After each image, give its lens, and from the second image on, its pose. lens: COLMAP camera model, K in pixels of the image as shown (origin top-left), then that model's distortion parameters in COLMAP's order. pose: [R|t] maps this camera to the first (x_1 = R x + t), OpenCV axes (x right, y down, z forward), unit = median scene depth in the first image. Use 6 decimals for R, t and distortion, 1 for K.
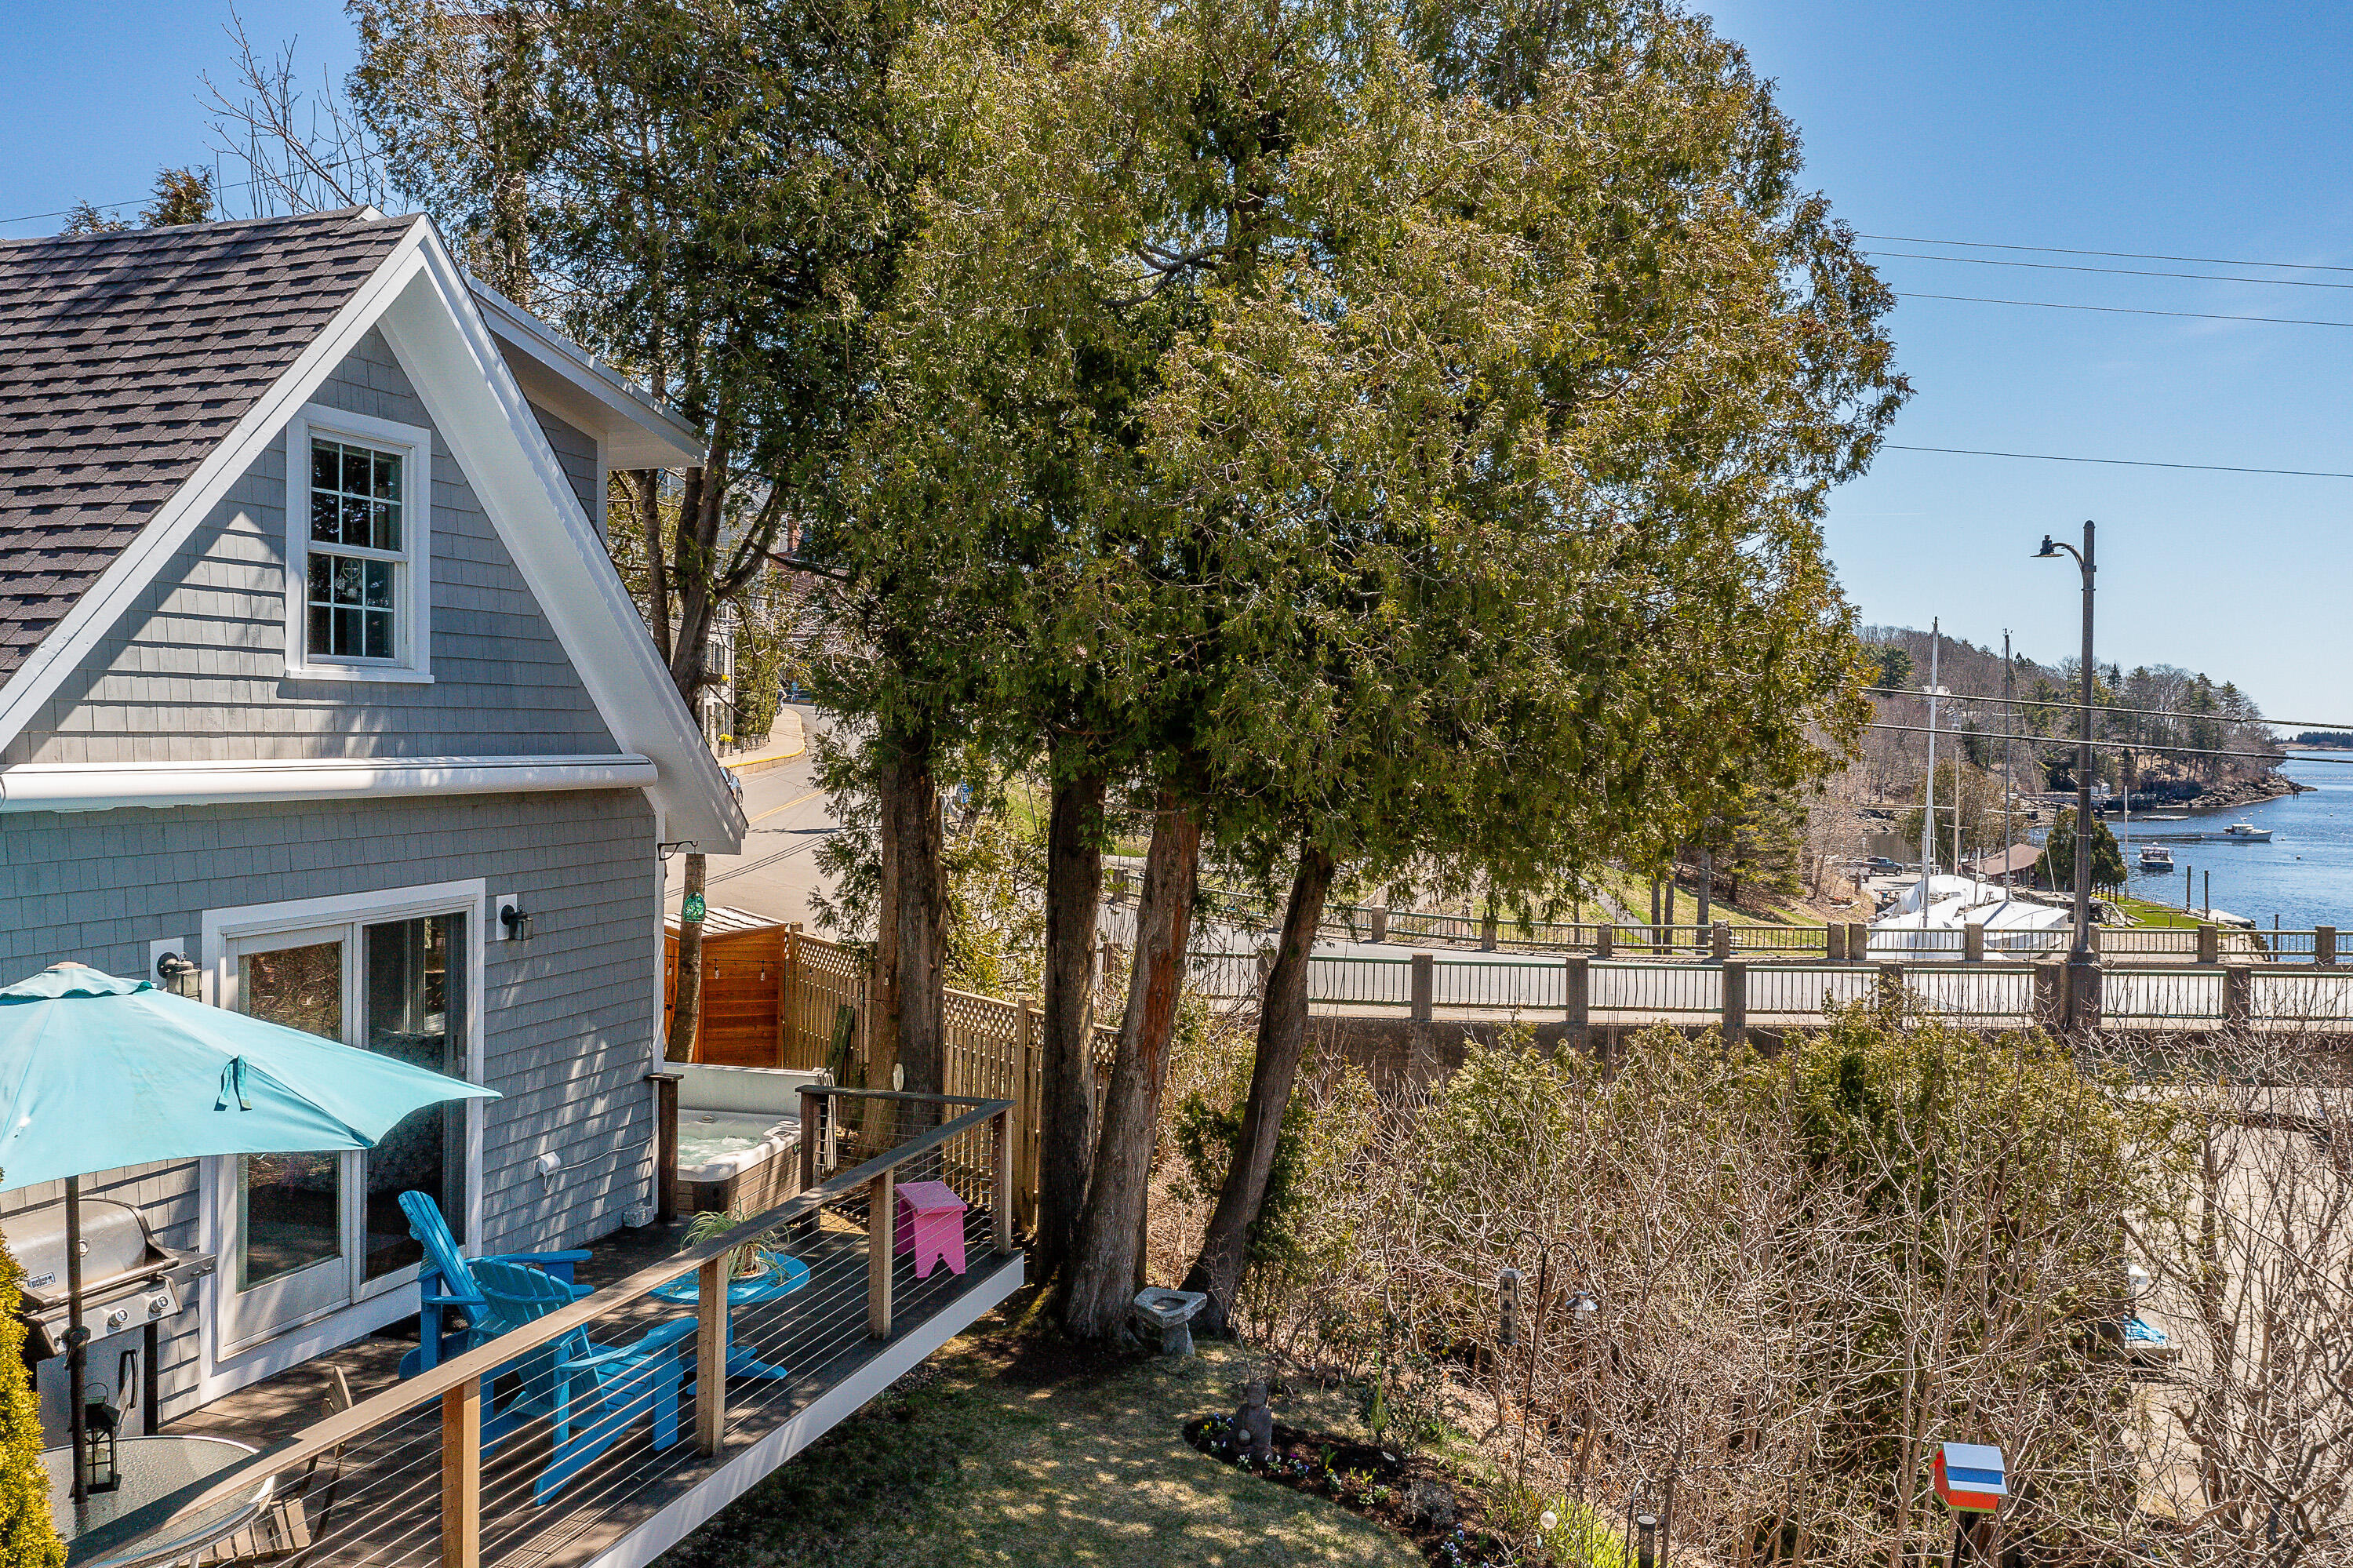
lens RADIAL K [[2337.2, 0, 1064.2], [0, 2337.2, 812.2], [0, 0, 1]] dist [-0.008937, 0.002843]
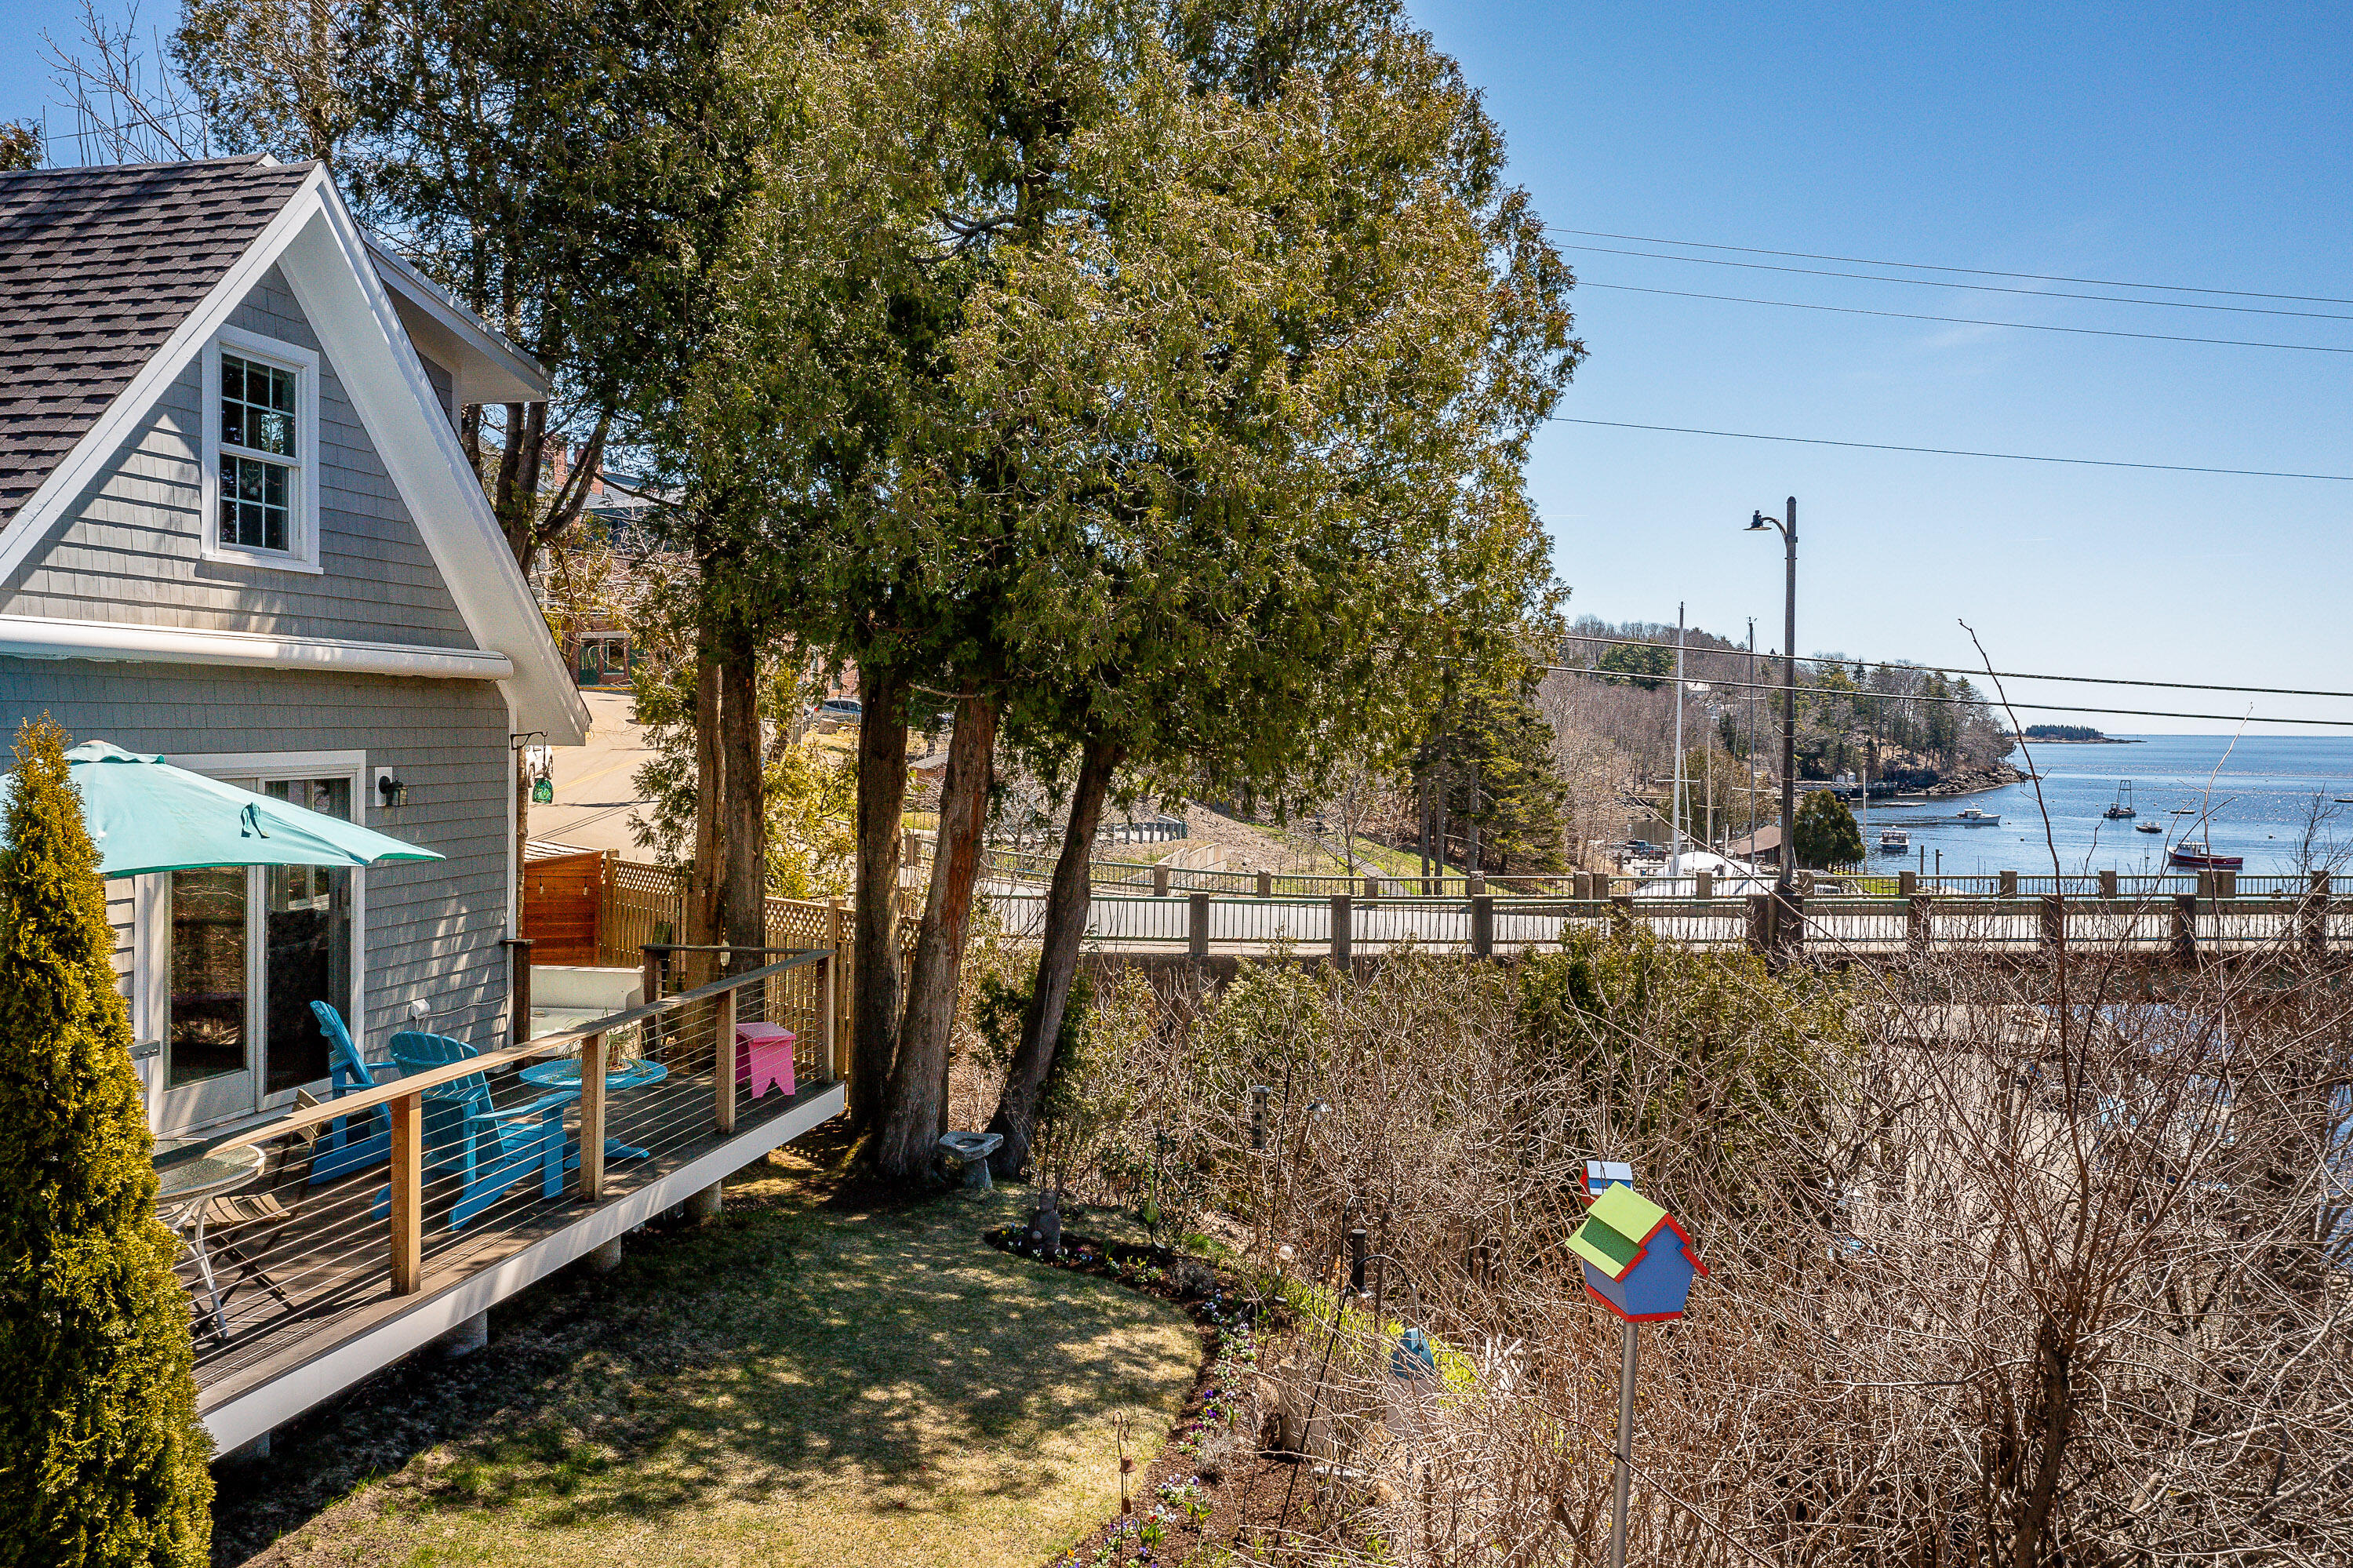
lens RADIAL K [[2352.6, 0, 1176.5], [0, 2352.6, 784.0], [0, 0, 1]] dist [-0.003361, -0.018580]
pose [[0.990404, -0.004368, 0.138132, -0.014508], [0.005819, 0.999932, -0.010101, 0.052457], [-0.138078, 0.010808, 0.990362, -0.163770]]
